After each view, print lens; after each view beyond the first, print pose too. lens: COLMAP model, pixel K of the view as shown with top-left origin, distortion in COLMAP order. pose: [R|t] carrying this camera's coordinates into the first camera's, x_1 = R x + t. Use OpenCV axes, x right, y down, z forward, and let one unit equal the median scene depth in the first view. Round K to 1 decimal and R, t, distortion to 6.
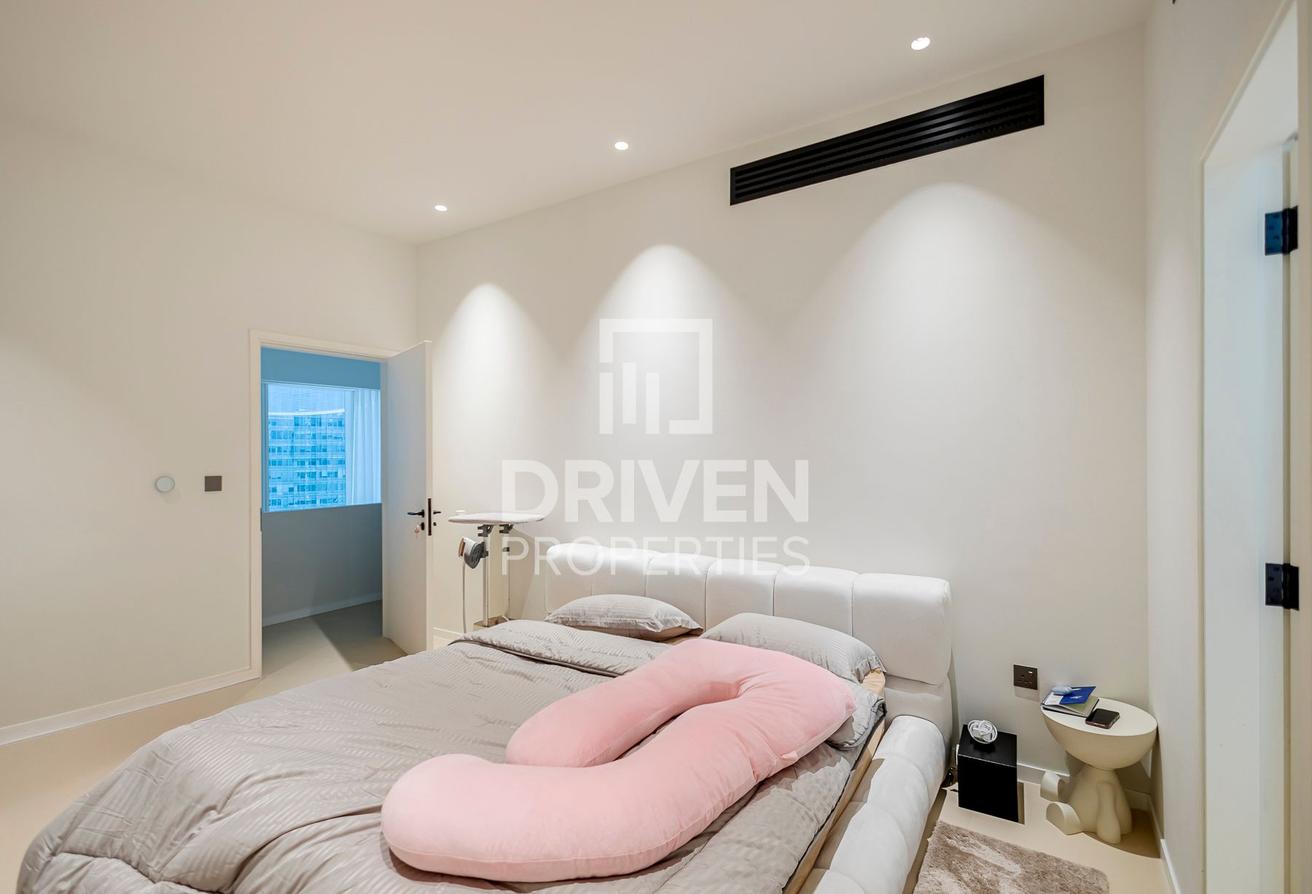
lens RADIAL K [[606.0, 0, 657.3], [0, 606.0, 439.0], [0, 0, 1]] dist [-0.004500, -0.000077]
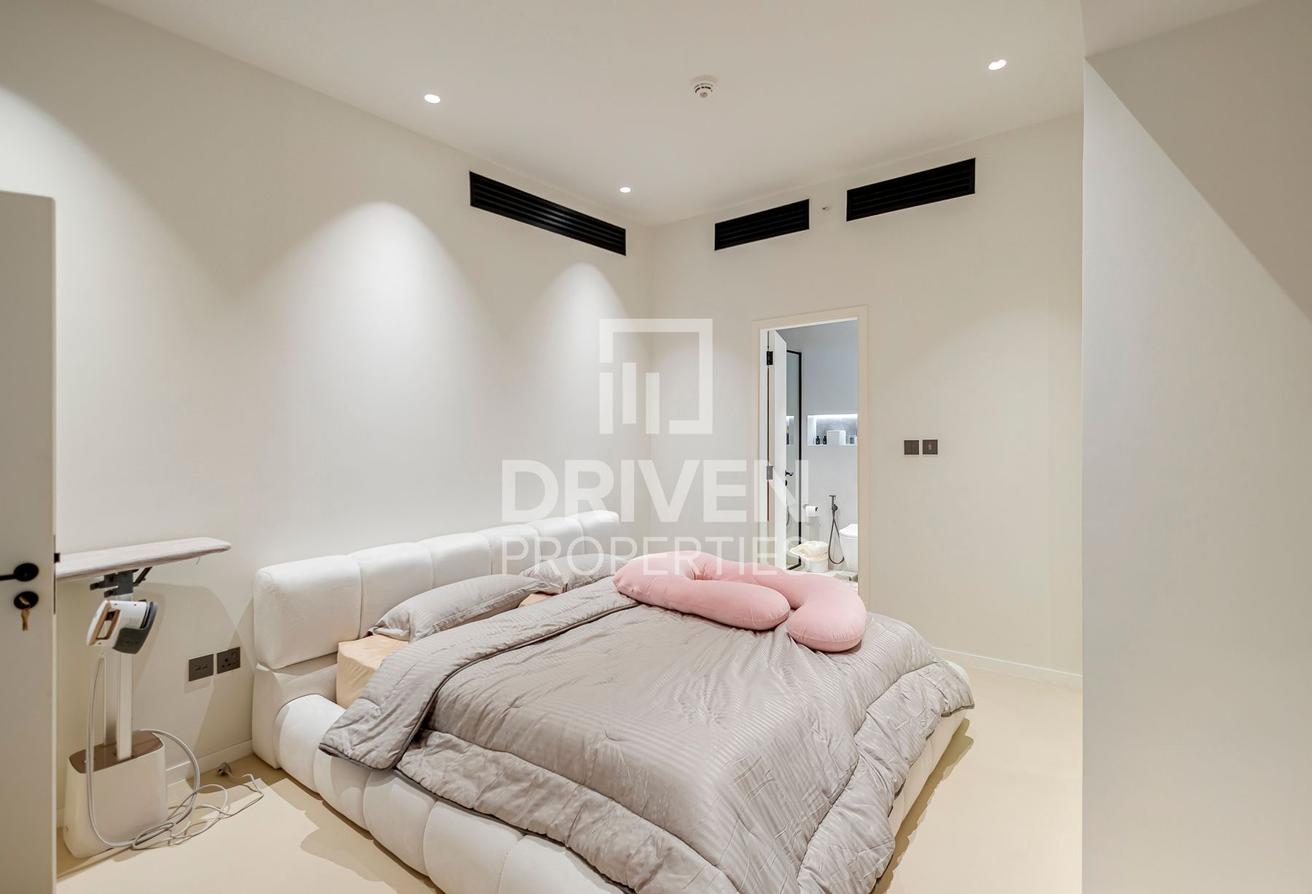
lens RADIAL K [[606.0, 0, 658.8], [0, 606.0, 438.9], [0, 0, 1]] dist [-0.004500, -0.000077]
pose [[0.086717, -0.010169, 0.996181, -1.147685], [-0.015188, 0.999818, 0.011529, 0.013269], [-0.996117, -0.016130, 0.086547, 0.698660]]
